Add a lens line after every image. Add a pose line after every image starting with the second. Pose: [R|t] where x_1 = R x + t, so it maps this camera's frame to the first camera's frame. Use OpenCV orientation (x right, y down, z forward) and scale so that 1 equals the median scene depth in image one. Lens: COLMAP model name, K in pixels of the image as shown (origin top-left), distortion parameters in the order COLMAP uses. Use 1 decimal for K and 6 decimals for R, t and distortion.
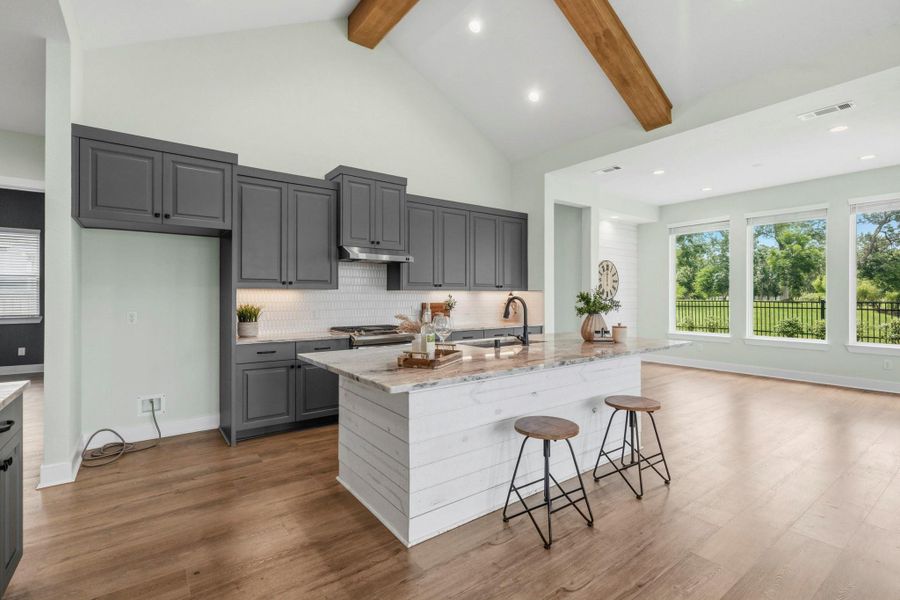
lens RADIAL K [[410.6, 0, 454.0], [0, 410.6, 298.3], [0, 0, 1]] dist [0.000907, 0.000547]
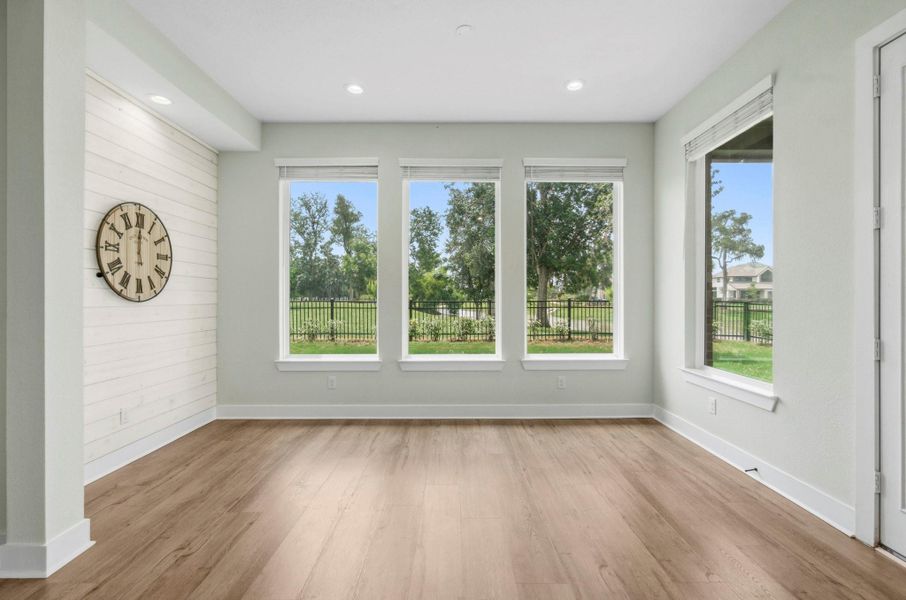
lens RADIAL K [[420.0, 0, 453.0], [0, 420.0, 300.0], [0, 0, 1]] dist [0.001140, 0.000067]
pose [[0.598653, -0.005051, 0.800993, 0.221636], [0.005395, 0.999983, 0.002273, 0.004070], [-0.800990, 0.002960, 0.598670, 0.494301]]
